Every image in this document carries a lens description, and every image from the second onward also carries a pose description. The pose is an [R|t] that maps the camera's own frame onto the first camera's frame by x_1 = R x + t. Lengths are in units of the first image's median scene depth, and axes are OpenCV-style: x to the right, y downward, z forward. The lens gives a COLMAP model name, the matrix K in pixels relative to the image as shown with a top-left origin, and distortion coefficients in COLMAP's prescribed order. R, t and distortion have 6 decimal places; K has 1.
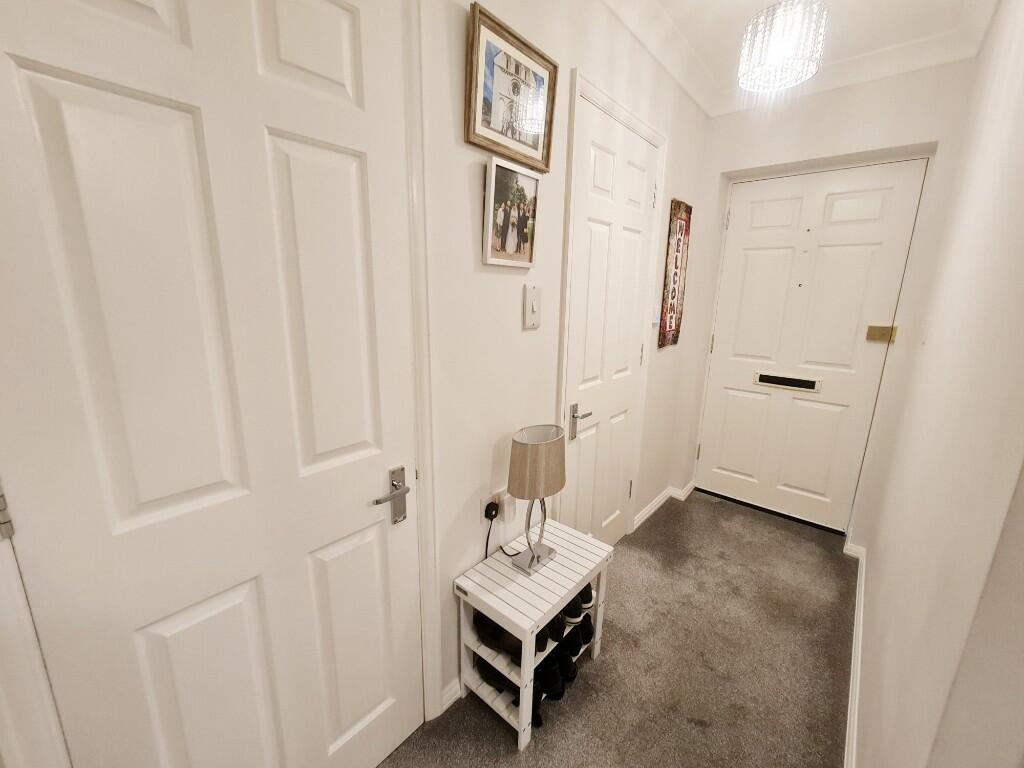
lens RADIAL K [[418.0, 0, 513.9], [0, 418.0, 385.1], [0, 0, 1]] dist [-0.000721, 0.000173]
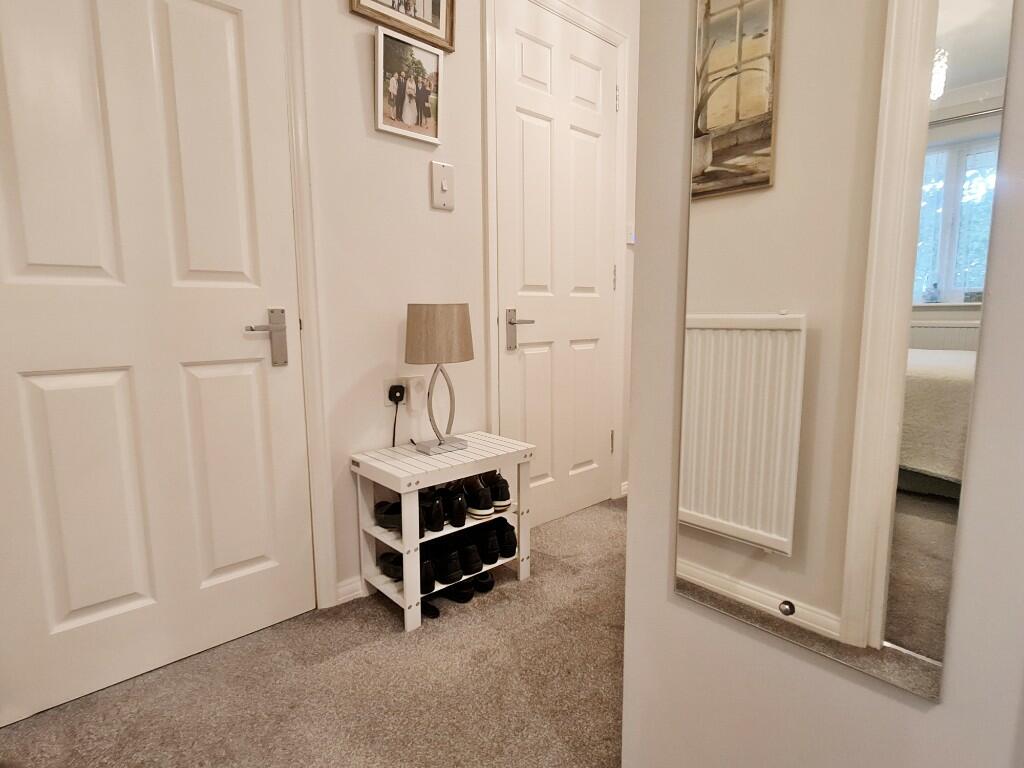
lens RADIAL K [[537.7, 0, 511.3], [0, 537.7, 381.8], [0, 0, 1]] dist [-0.000021, -0.002299]
pose [[0.992166, -0.009941, -0.124533, 0.398490], [-0.001469, 0.995831, -0.091201, 0.428423], [0.124921, 0.090670, 0.988015, -0.201387]]
